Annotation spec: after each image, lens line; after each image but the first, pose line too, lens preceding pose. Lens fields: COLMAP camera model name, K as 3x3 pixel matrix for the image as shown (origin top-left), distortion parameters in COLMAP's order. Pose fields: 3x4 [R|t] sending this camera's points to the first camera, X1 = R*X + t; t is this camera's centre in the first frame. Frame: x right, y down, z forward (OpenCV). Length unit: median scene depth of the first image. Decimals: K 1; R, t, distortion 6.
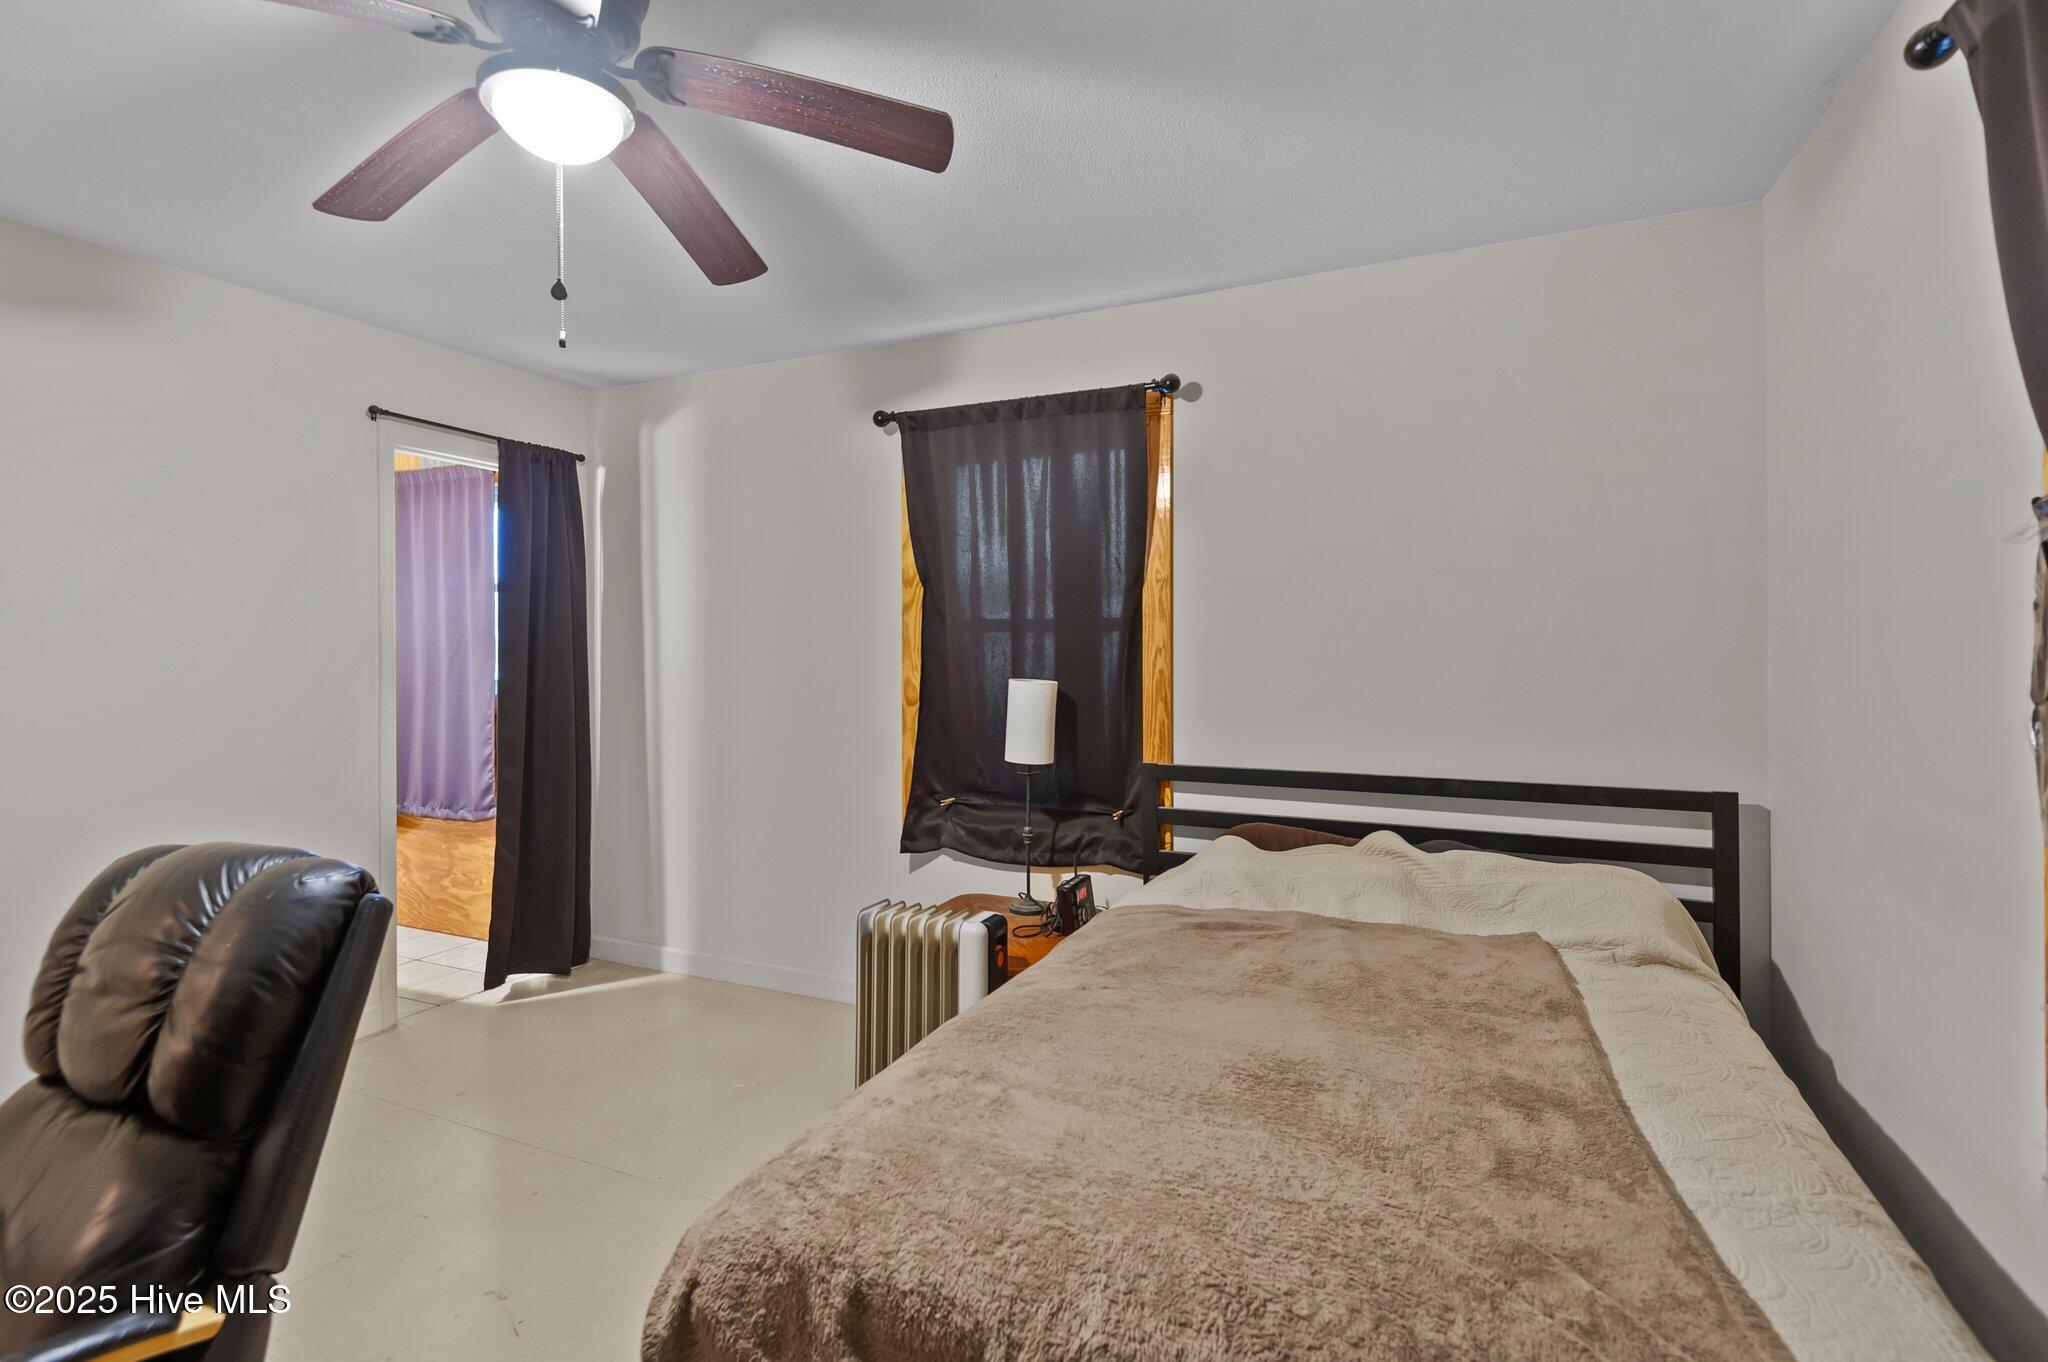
lens RADIAL K [[932.5, 0, 1017.8], [0, 932.5, 659.8], [0, 0, 1]] dist [0.010596, -0.002793]
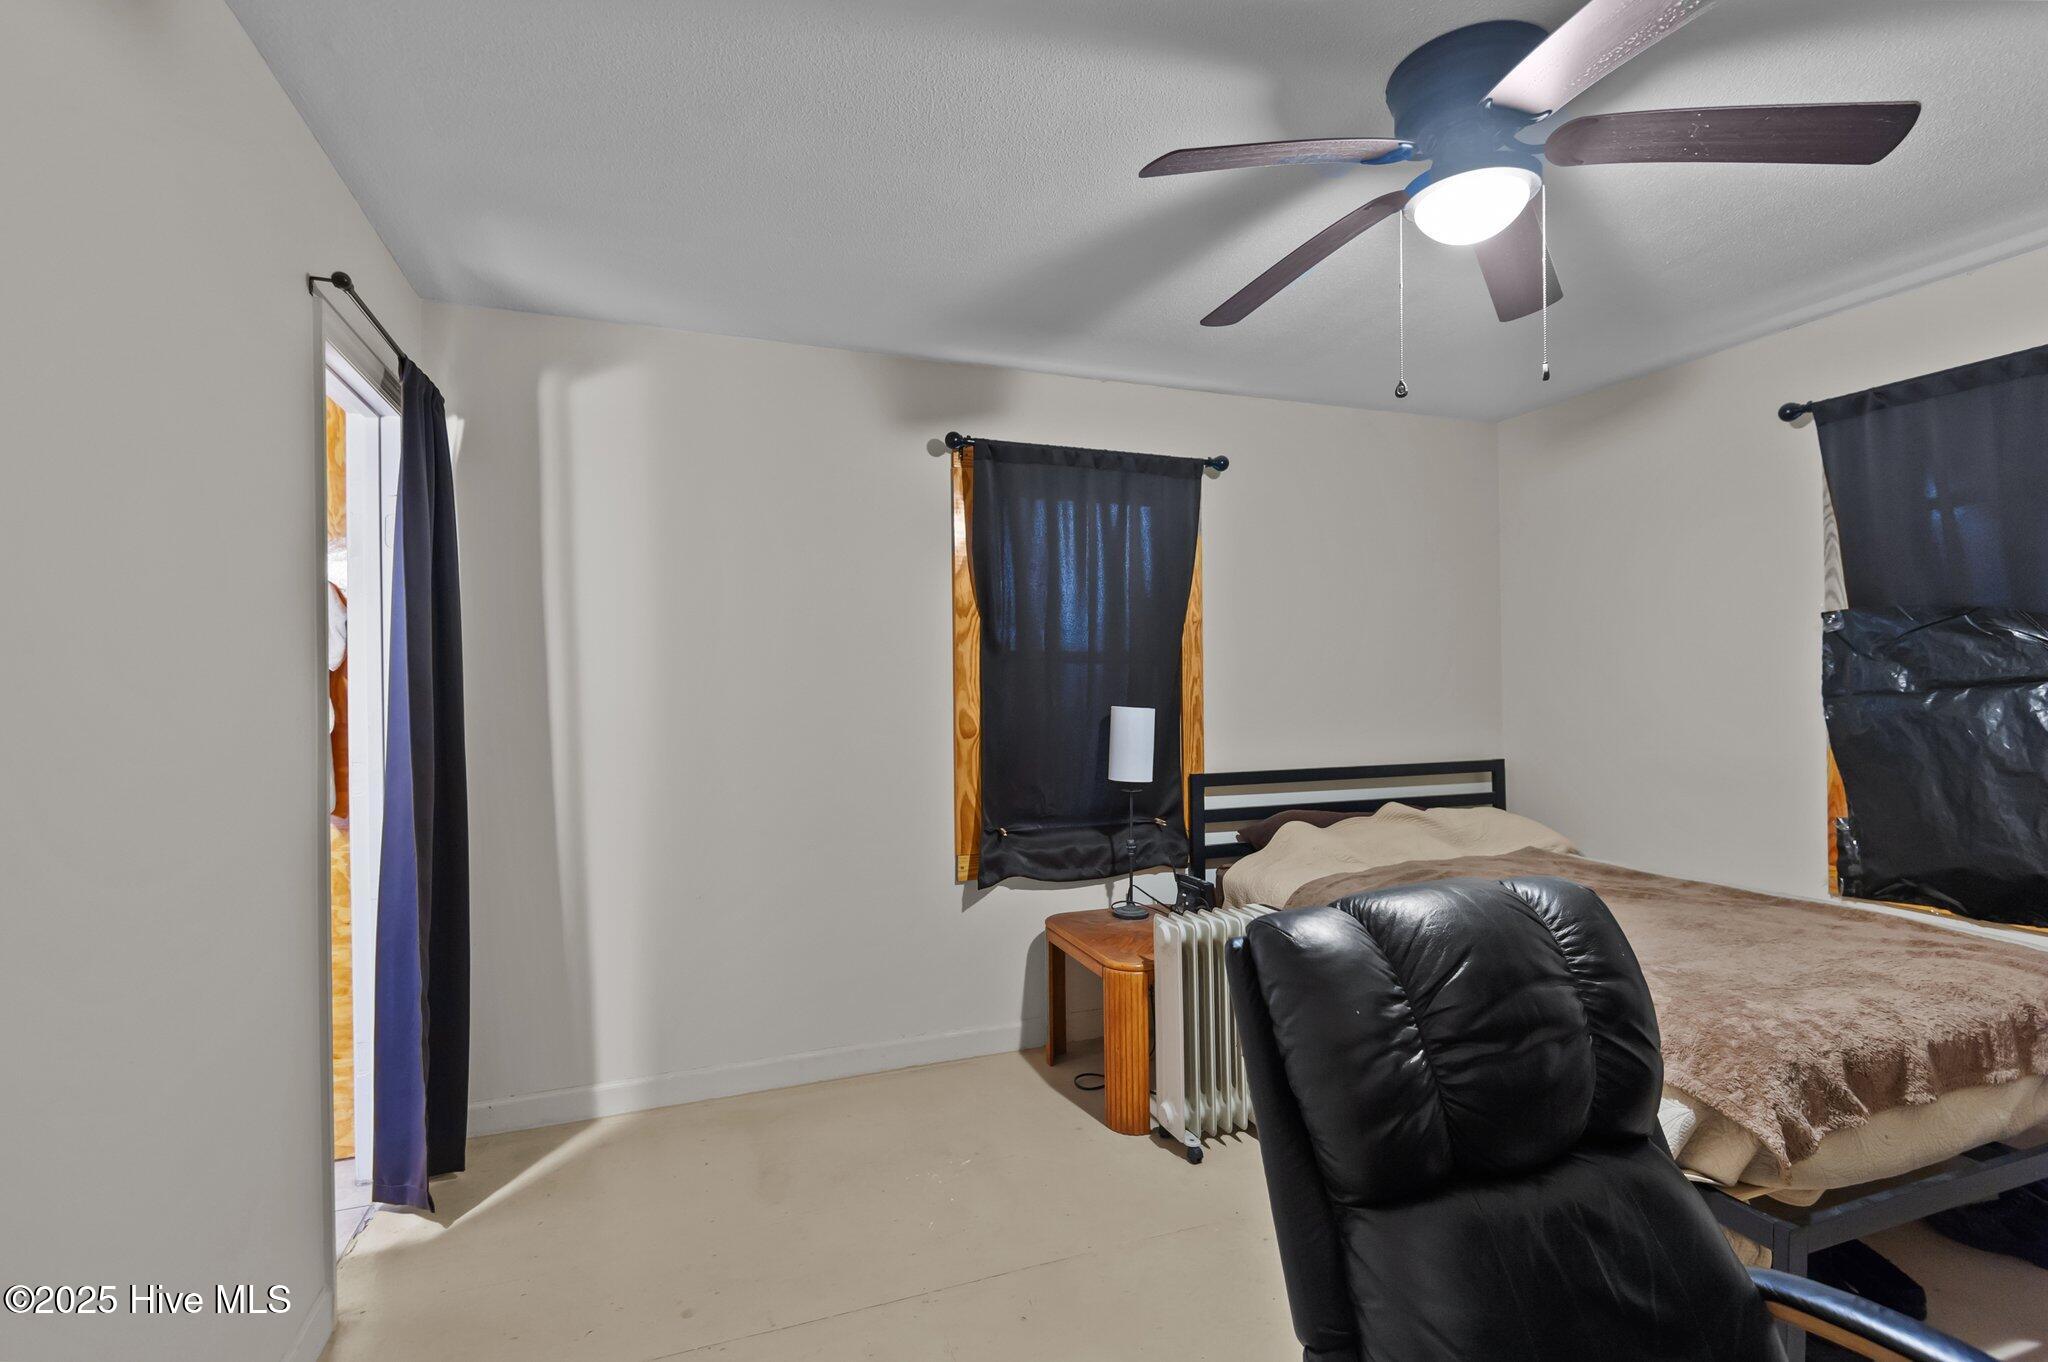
lens RADIAL K [[932.5, 0, 1022.9], [0, 932.5, 681.1], [0, 0, 1]] dist [0.010596, -0.002793]
pose [[0.709211, -0.003049, 0.704990, -0.814921], [0.014723, 0.999837, -0.010487, 0.000707], [-0.704843, 0.017817, 0.709140, 0.287380]]
